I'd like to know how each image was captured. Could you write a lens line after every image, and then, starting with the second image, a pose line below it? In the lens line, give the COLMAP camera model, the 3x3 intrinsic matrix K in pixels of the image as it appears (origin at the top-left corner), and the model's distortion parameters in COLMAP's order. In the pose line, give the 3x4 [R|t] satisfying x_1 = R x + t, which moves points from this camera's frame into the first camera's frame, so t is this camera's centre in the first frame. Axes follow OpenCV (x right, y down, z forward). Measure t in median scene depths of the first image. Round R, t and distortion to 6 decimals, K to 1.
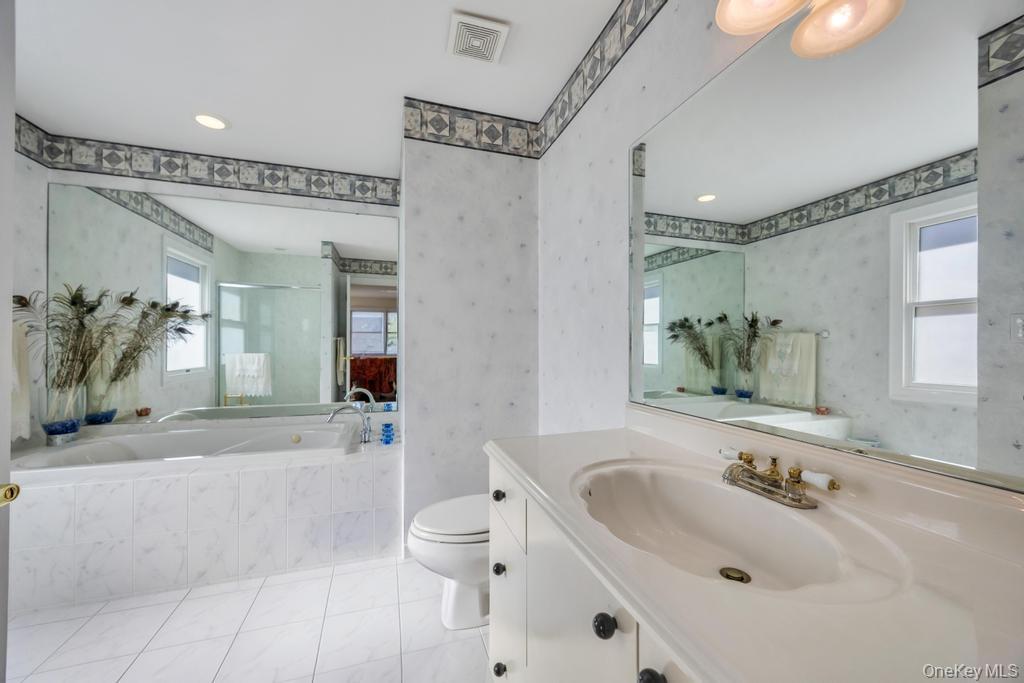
lens RADIAL K [[393.3, 0, 511.1], [0, 393.3, 344.6], [0, 0, 1]] dist [-0.001825, -0.000598]
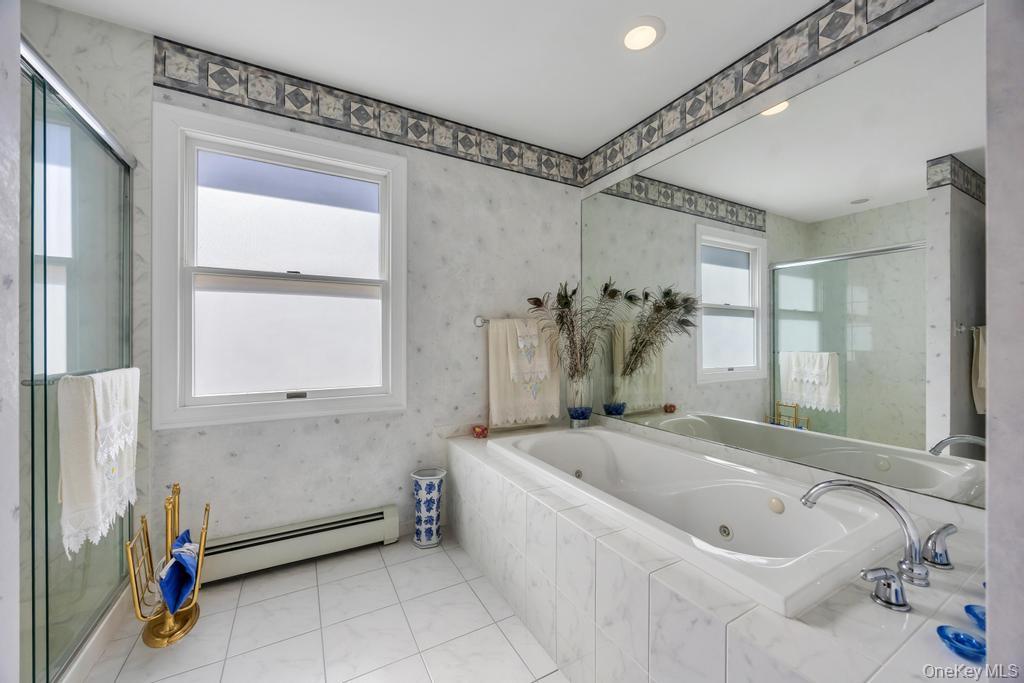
lens RADIAL K [[393.3, 0, 504.5], [0, 393.3, 339.9], [0, 0, 1]] dist [-0.001825, -0.000598]
pose [[0.198682, -0.005783, -0.980047, -0.065477], [-0.000523, 0.999982, -0.006006, 0.007161], [0.980064, 0.001705, 0.198676, 0.432866]]
